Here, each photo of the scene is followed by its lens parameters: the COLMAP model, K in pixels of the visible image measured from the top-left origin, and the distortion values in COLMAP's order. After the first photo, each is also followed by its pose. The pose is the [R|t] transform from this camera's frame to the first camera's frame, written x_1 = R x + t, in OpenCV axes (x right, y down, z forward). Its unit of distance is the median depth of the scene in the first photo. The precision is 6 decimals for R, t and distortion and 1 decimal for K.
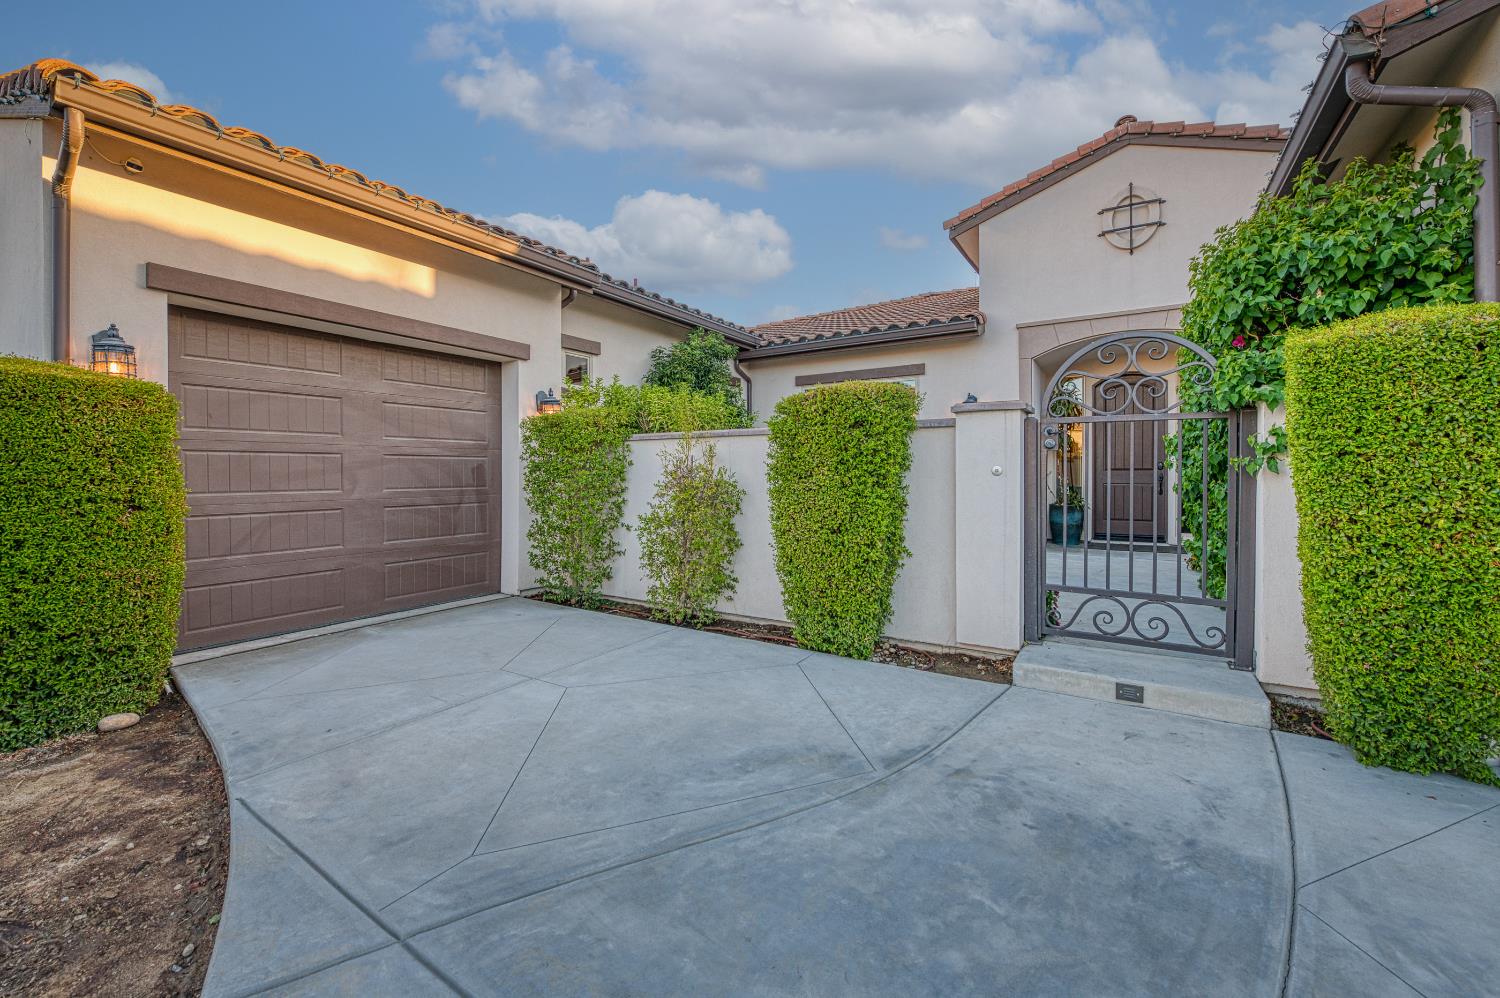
lens RADIAL K [[590.7, 0, 772.3], [0, 590.7, 476.8], [0, 0, 1]] dist [-0.017672, -0.001070]
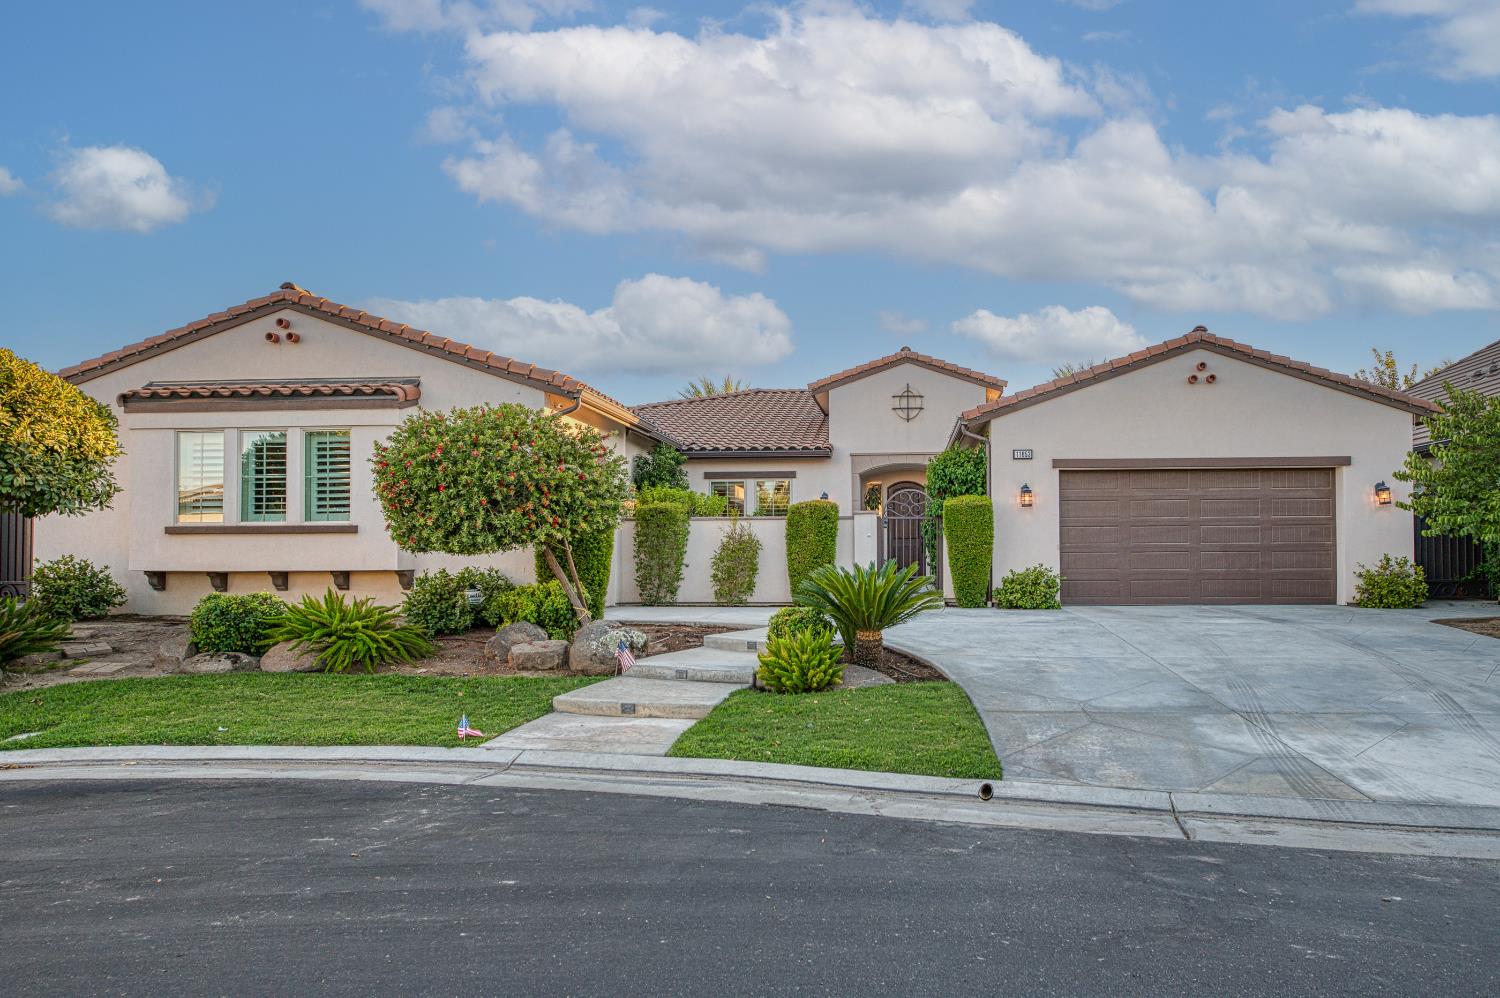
lens RADIAL K [[951.7, 0, 880.9], [0, 951.7, 538.1], [0, 0, 1]] dist [-0.004331, 0.001394]
pose [[0.864079, 0.004445, 0.503336, -0.968042], [0.006917, 0.999762, -0.020704, 0.050425], [-0.503308, 0.021371, 0.863843, -1.539100]]
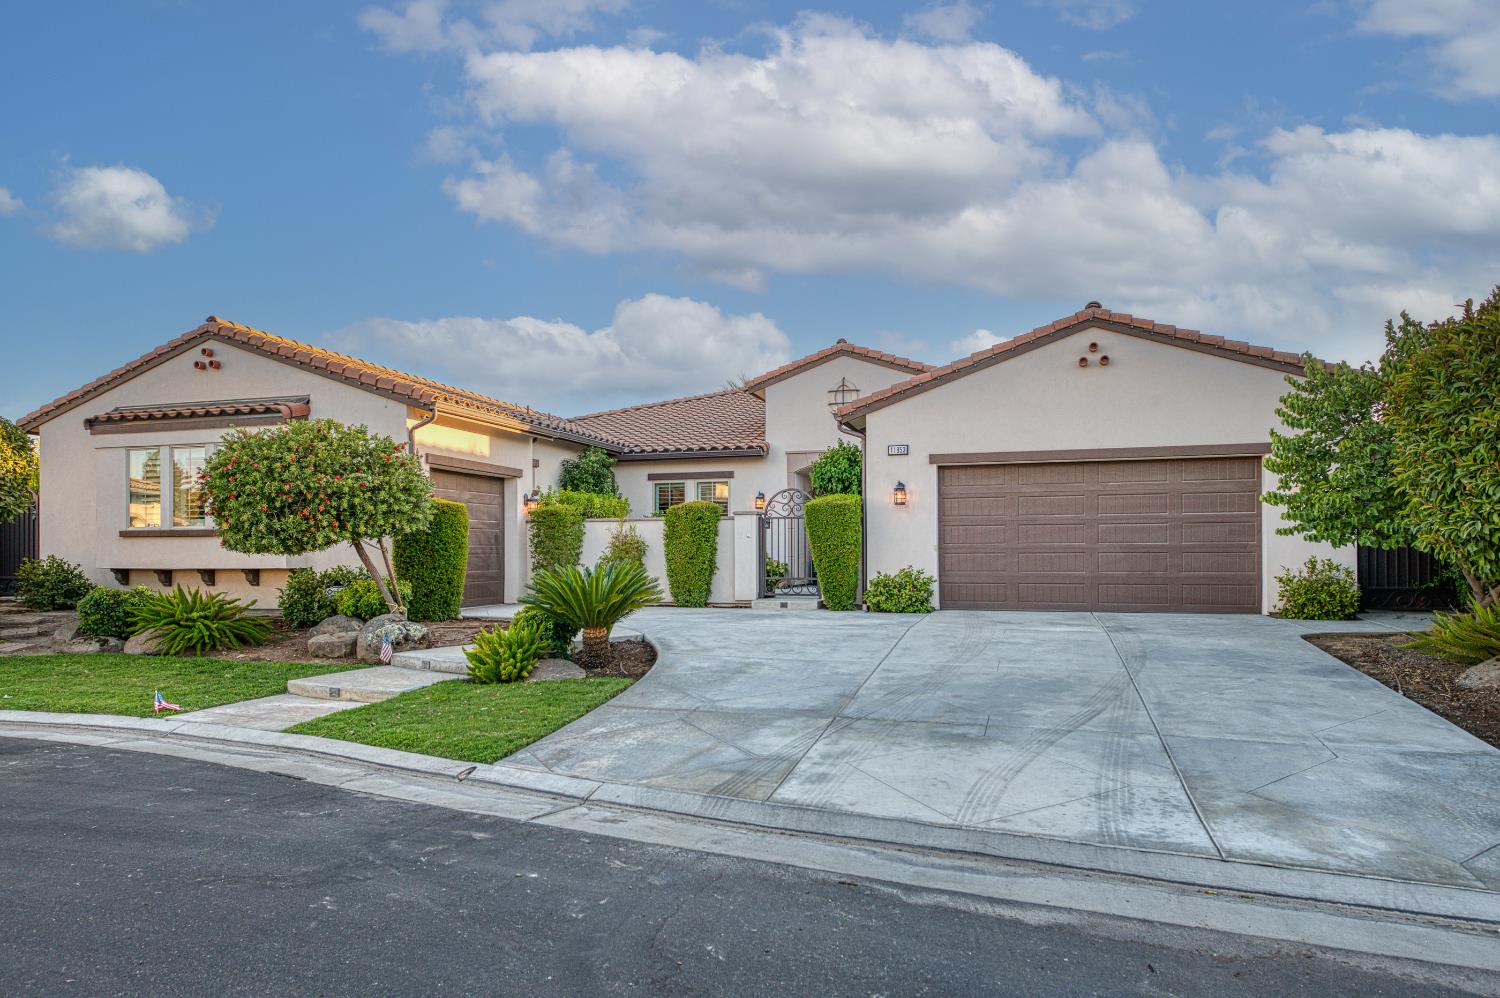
lens RADIAL K [[1015.8, 0, 785.0], [0, 1015.8, 545.9], [0, 0, 1]] dist [0.027533, 0.002453]
pose [[0.965999, -0.000261, 0.258544, -0.361182], [0.004023, 0.999894, -0.014021, 0.054509], [-0.258513, 0.014584, 0.965898, -1.920476]]
